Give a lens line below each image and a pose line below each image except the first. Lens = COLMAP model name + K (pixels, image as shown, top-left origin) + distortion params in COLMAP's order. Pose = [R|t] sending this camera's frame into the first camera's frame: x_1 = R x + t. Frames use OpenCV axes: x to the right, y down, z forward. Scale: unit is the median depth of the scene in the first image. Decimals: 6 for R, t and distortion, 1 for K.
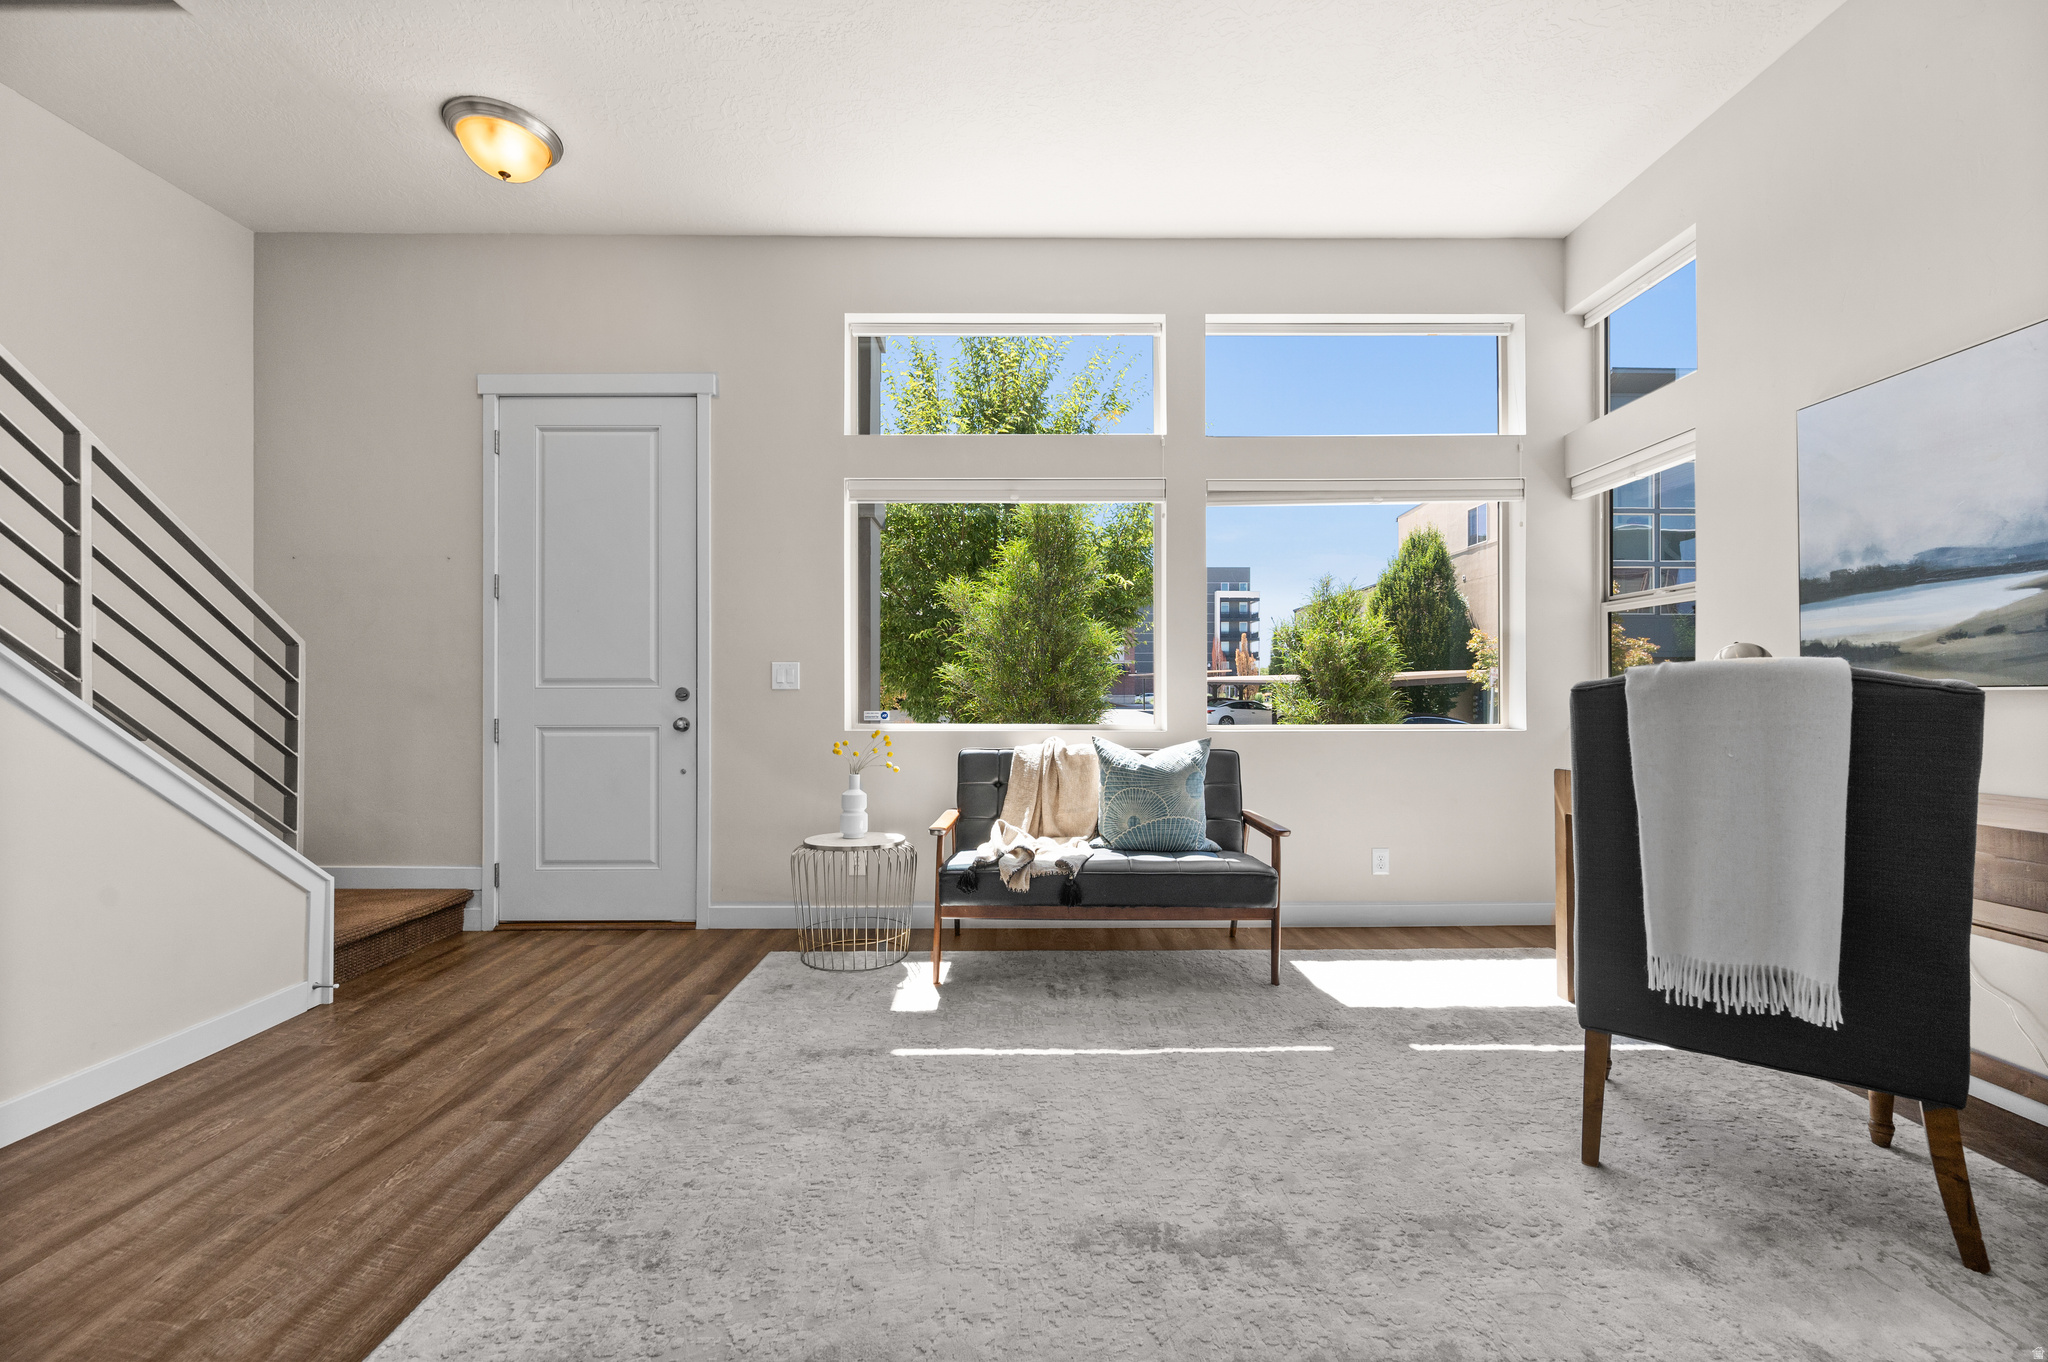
lens RADIAL K [[813.7, 0, 1029.3], [0, 813.7, 686.0], [0, 0, 1]] dist [-0.001670, 0.000301]
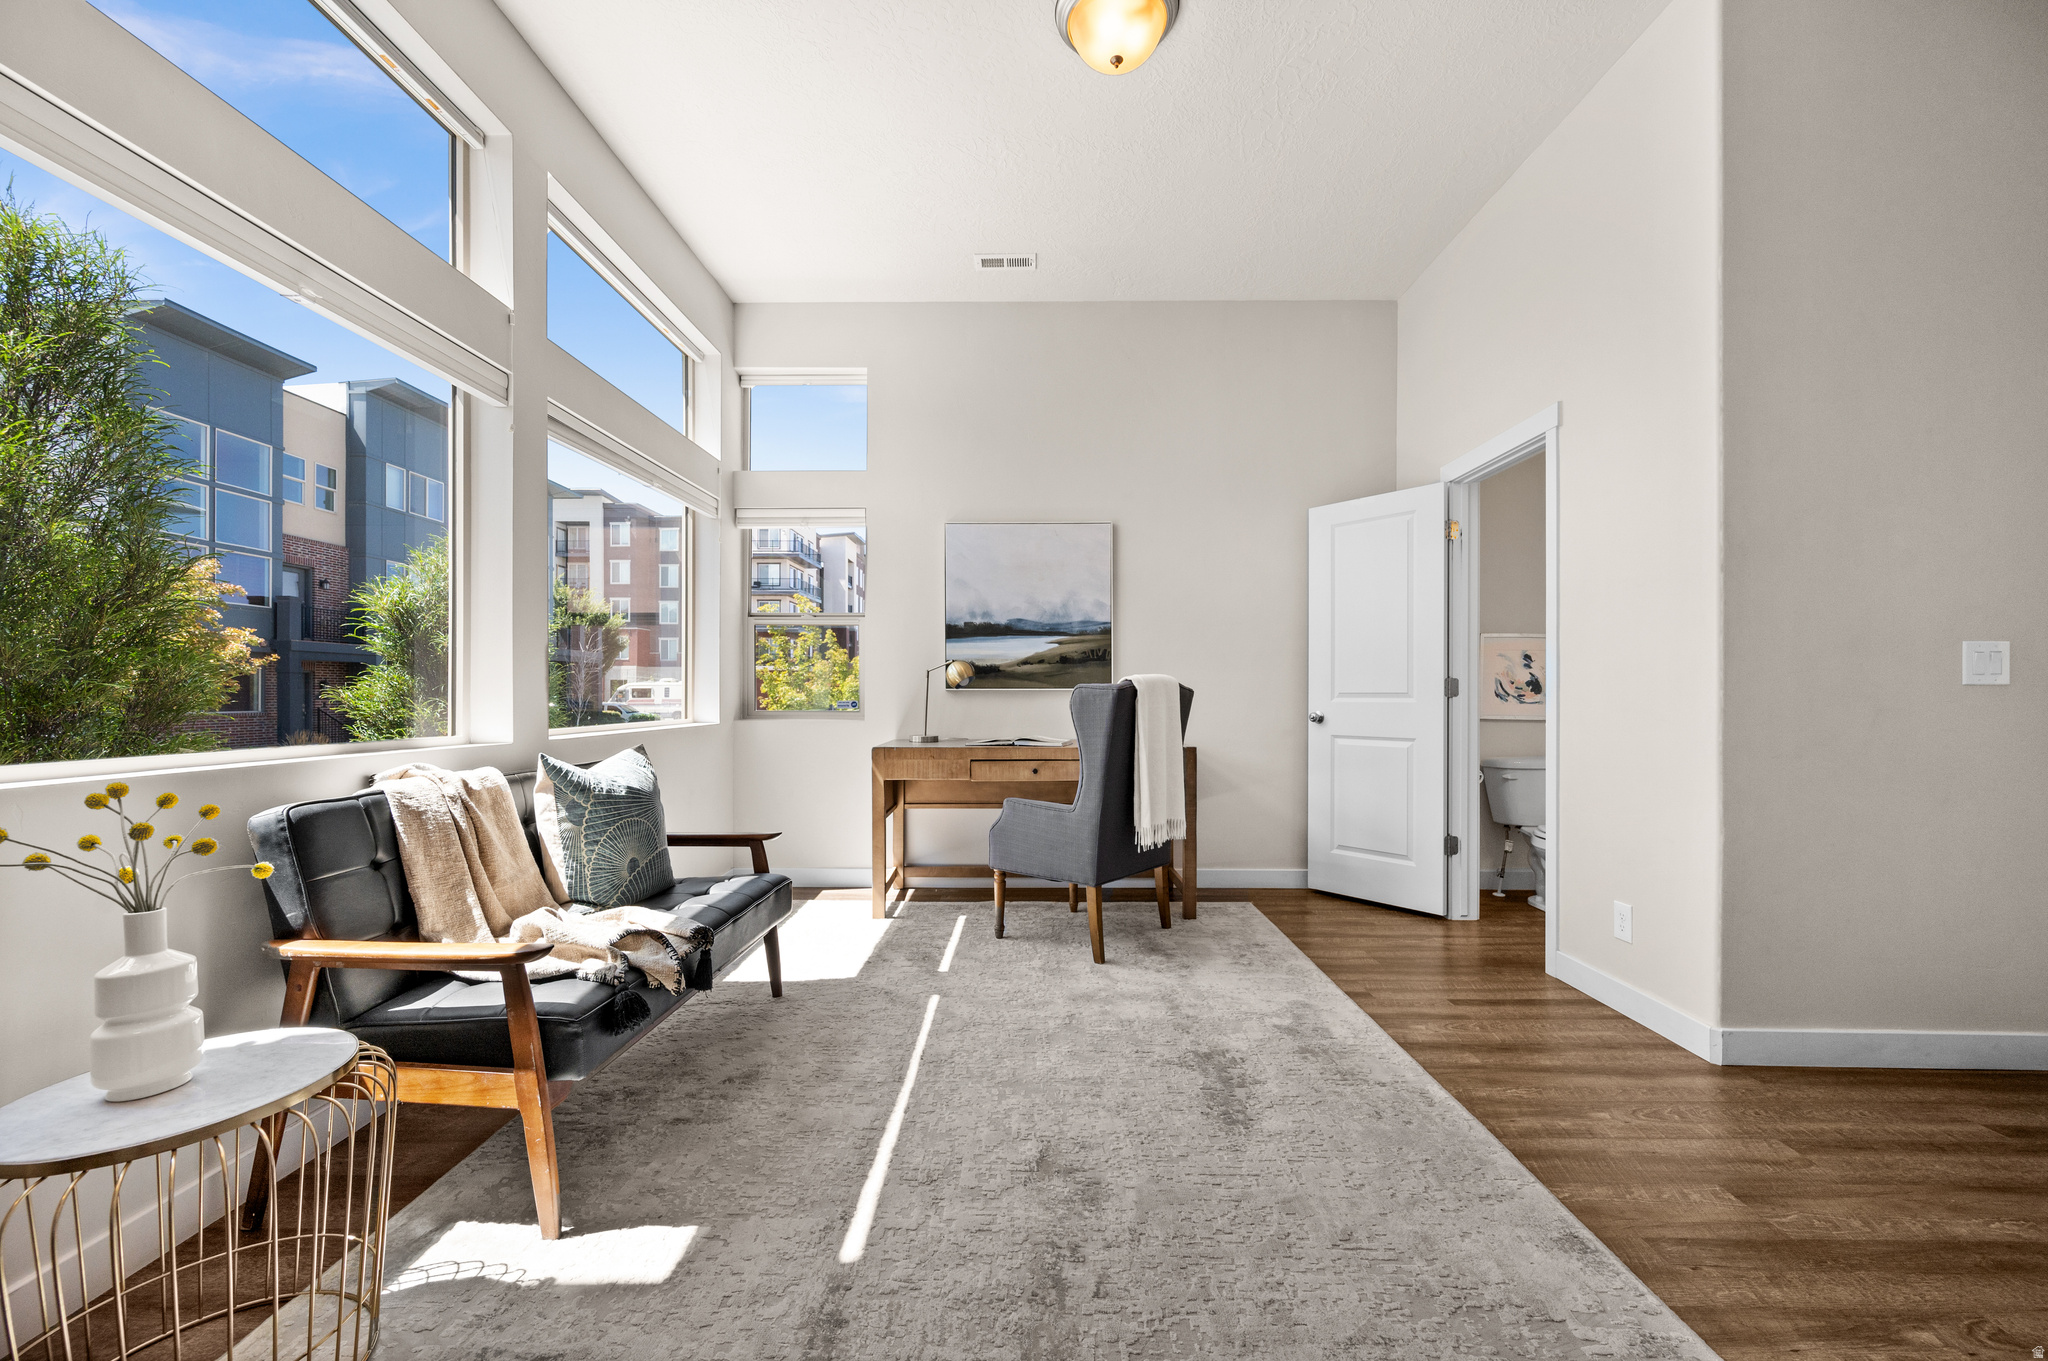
lens RADIAL K [[813.7, 0, 1029.7], [0, 813.7, 691.1], [0, 0, 1]] dist [-0.001670, 0.000301]
pose [[0.022468, 0.004028, 0.999739, -0.753951], [-0.012674, 0.999913, -0.003744, 0.012046], [-0.999667, -0.012587, 0.022518, 0.813010]]
